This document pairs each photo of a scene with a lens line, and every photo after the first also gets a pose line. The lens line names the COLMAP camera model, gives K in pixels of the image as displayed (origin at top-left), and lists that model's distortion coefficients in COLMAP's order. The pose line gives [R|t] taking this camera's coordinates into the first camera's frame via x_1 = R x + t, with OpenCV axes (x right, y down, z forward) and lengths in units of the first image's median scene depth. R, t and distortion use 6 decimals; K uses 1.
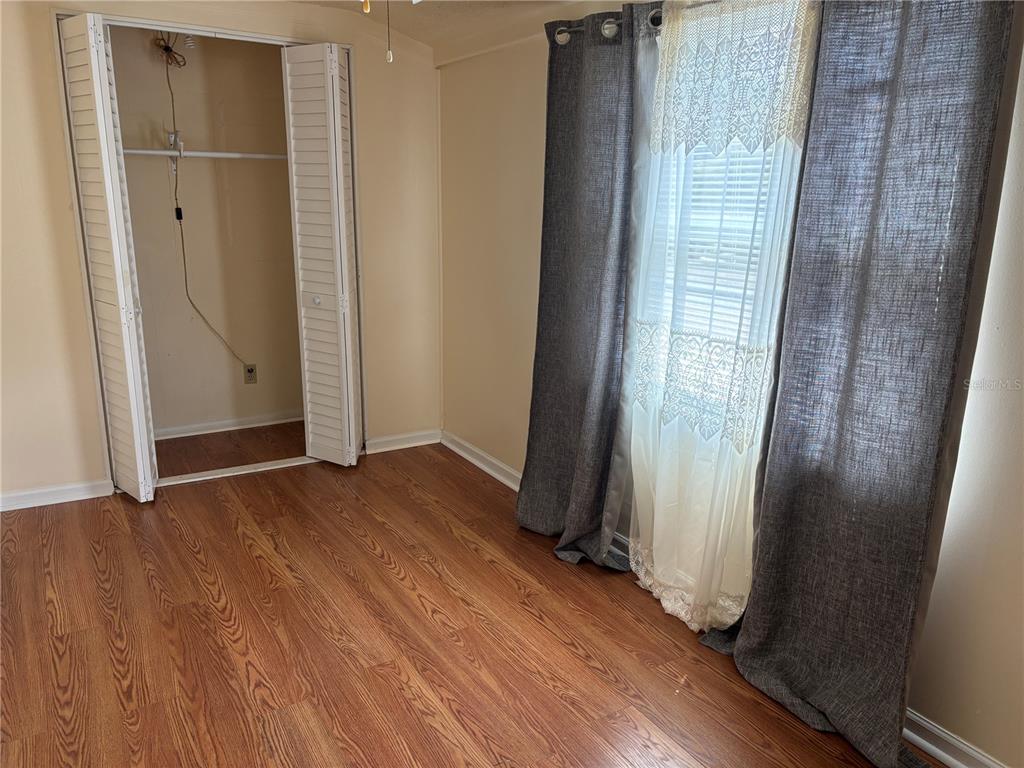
lens RADIAL K [[772.9, 0, 512.4], [0, 772.9, 383.4], [0, 0, 1]] dist [0.063213, -0.065725]
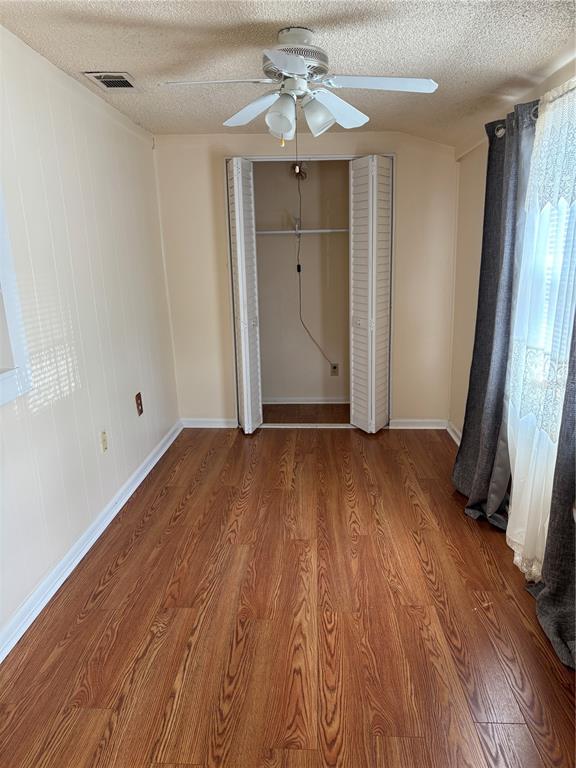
lens RADIAL K [[579.6, 0, 305.2], [0, 579.6, 381.9], [0, 0, 1]] dist [0.063213, -0.065725]
pose [[0.841101, 0.090763, -0.533209, 0.329497], [-0.106509, 0.994311, 0.001241, 0.024165], [0.530288, 0.055748, 0.845983, -0.024063]]
